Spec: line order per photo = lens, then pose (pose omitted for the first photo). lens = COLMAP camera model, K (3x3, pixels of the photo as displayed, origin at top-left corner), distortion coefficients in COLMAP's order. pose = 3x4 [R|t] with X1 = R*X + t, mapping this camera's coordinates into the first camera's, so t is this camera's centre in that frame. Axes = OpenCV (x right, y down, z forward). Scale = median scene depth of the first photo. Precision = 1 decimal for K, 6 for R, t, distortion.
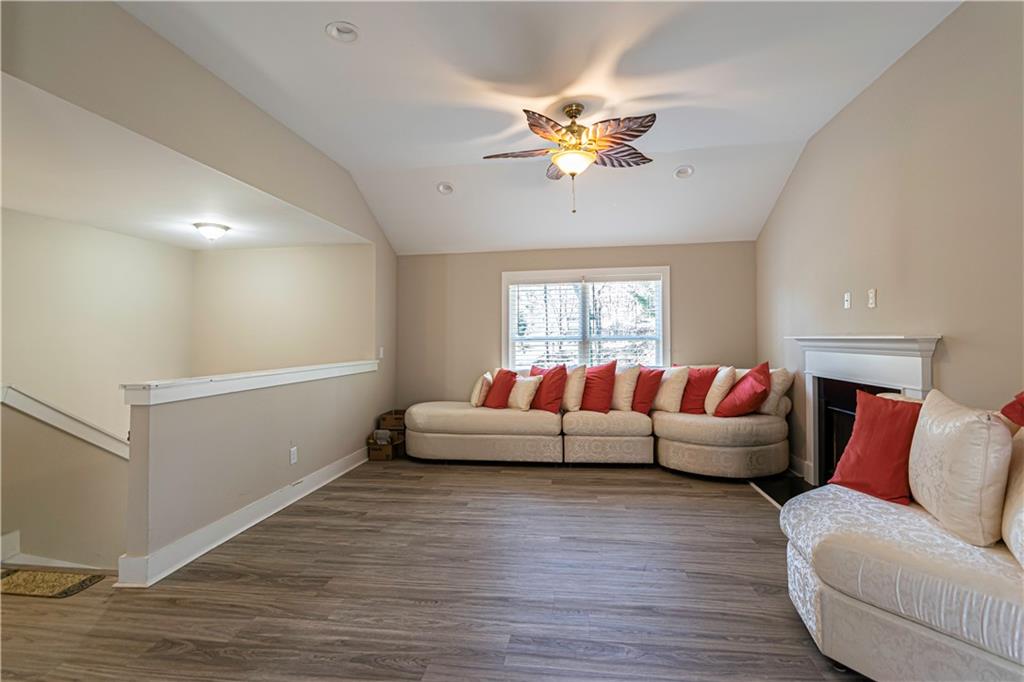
lens RADIAL K [[501.4, 0, 512.0], [0, 501.4, 341.0], [0, 0, 1]] dist [-0.001448, -0.000307]
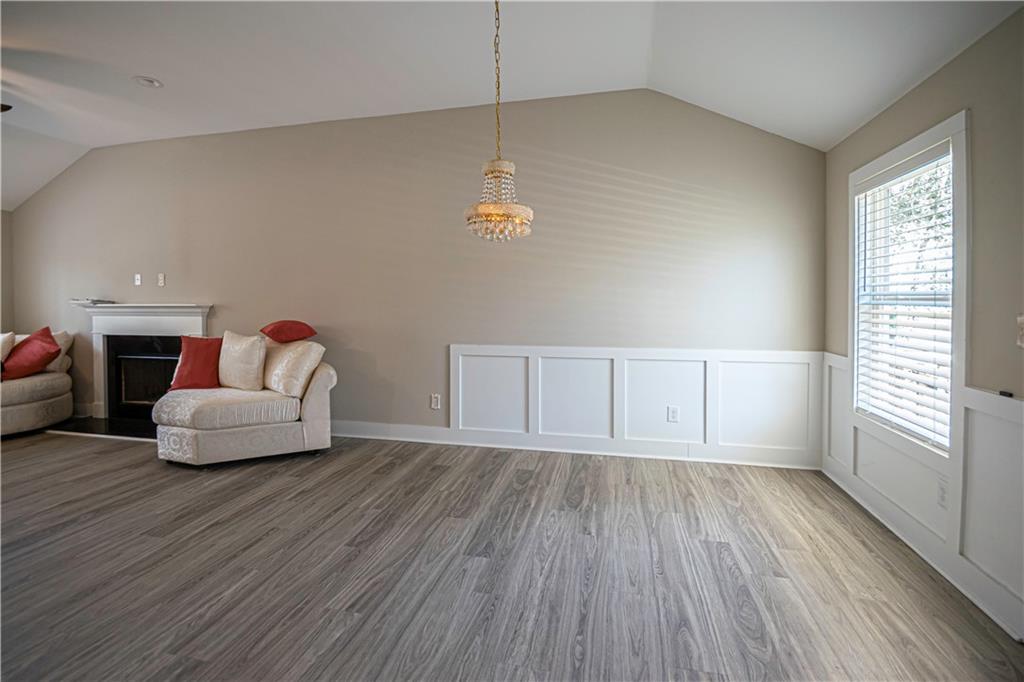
lens RADIAL K [[427.1, 0, 515.7], [0, 427.1, 310.8], [0, 0, 1]] dist [0.000420, 0.000061]
pose [[0.101431, -0.008012, 0.994810, -0.390598], [0.005753, 0.999956, 0.007467, 0.005278], [-0.994826, 0.004966, 0.101473, -0.176529]]
